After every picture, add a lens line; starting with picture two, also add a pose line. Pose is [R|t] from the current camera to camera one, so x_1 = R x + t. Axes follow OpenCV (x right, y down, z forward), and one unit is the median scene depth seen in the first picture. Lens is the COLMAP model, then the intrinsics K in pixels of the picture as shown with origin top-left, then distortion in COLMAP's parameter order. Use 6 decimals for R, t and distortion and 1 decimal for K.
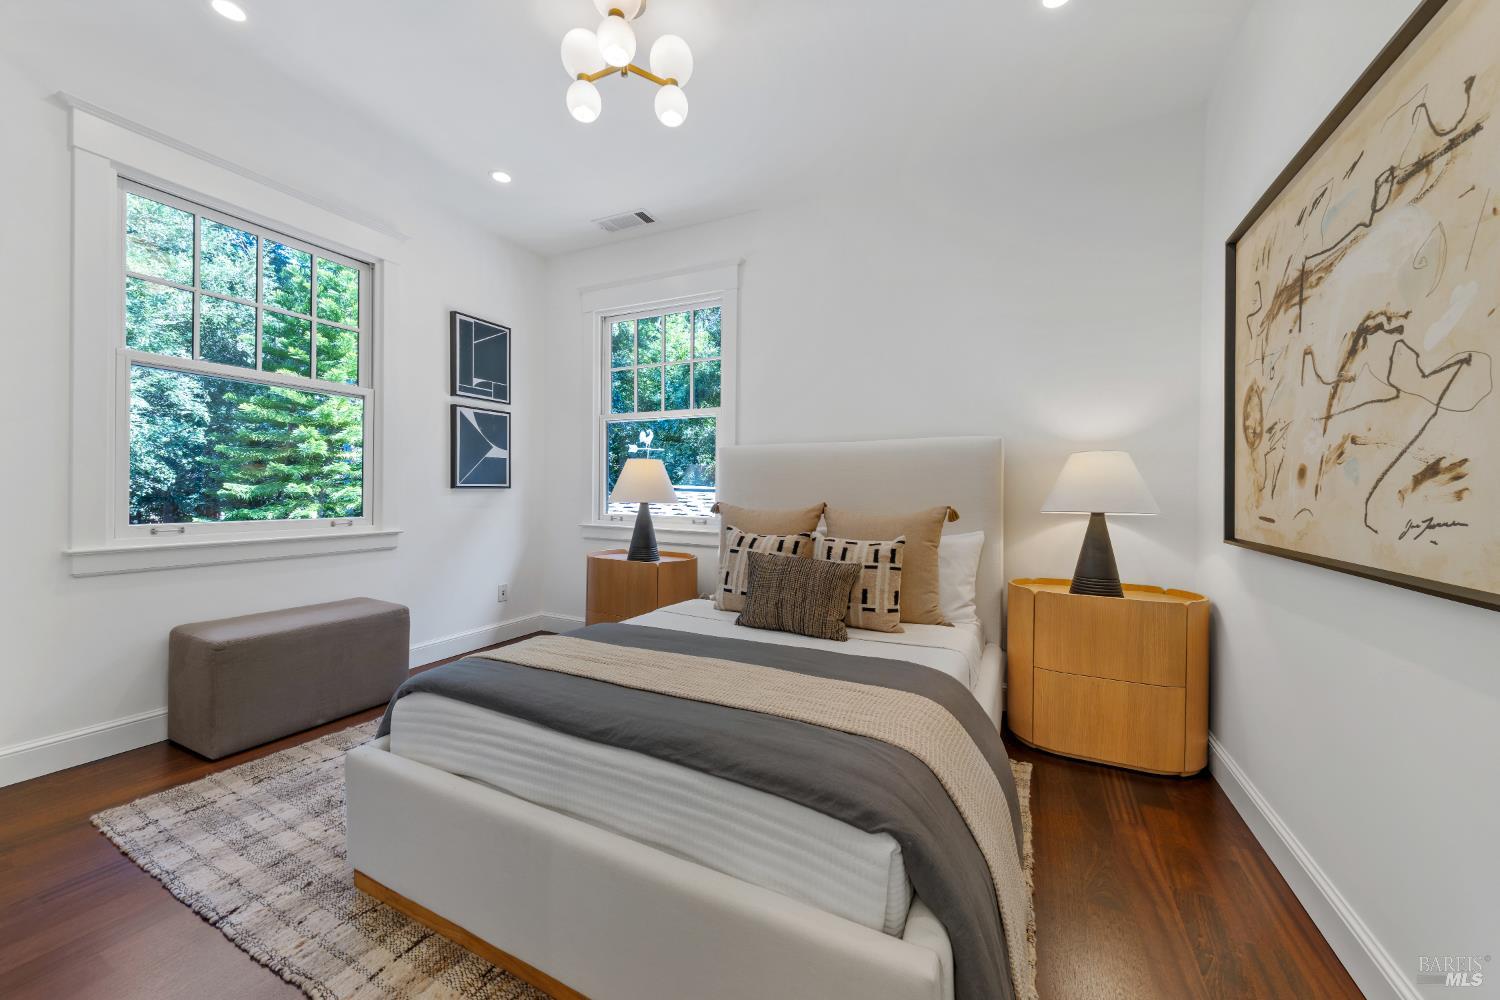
lens RADIAL K [[560.0, 0, 760.1], [0, 560.0, 495.2], [0, 0, 1]] dist [0.002683, 0.000066]
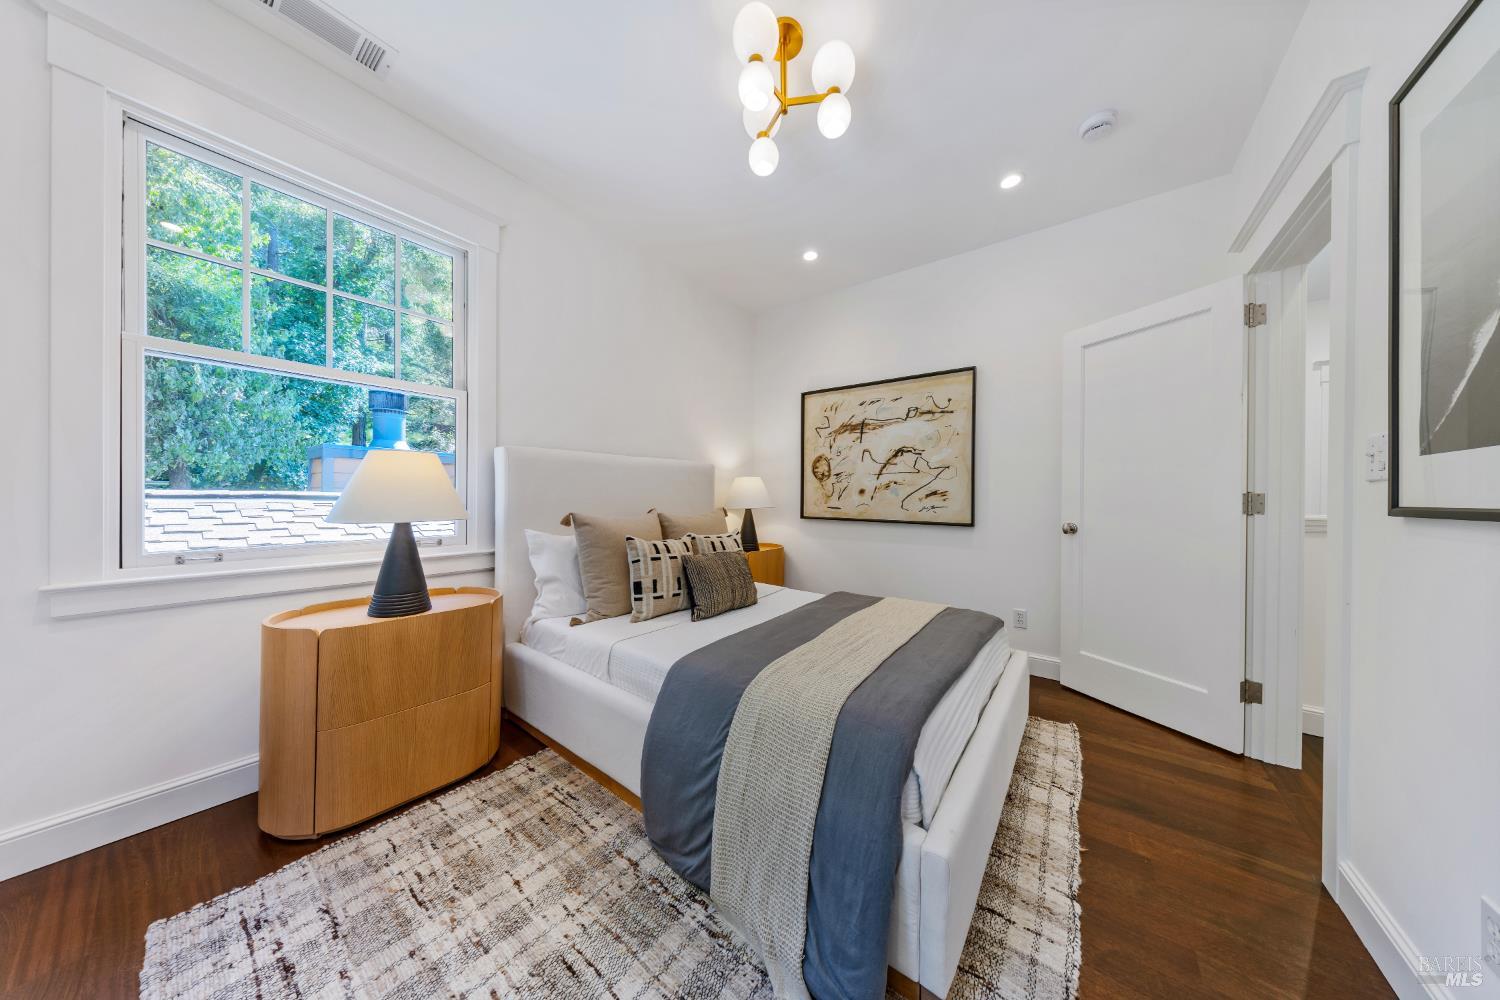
lens RADIAL K [[421.9, 0, 751.4], [0, 421.9, 500.0], [0, 0, 1]] dist [-0.011938, -0.000049]
pose [[0.206246, -0.016753, 0.978357, -1.253989], [0.003018, 0.999860, 0.016484, -0.033110], [-0.978496, -0.000447, 0.206267, 1.079544]]
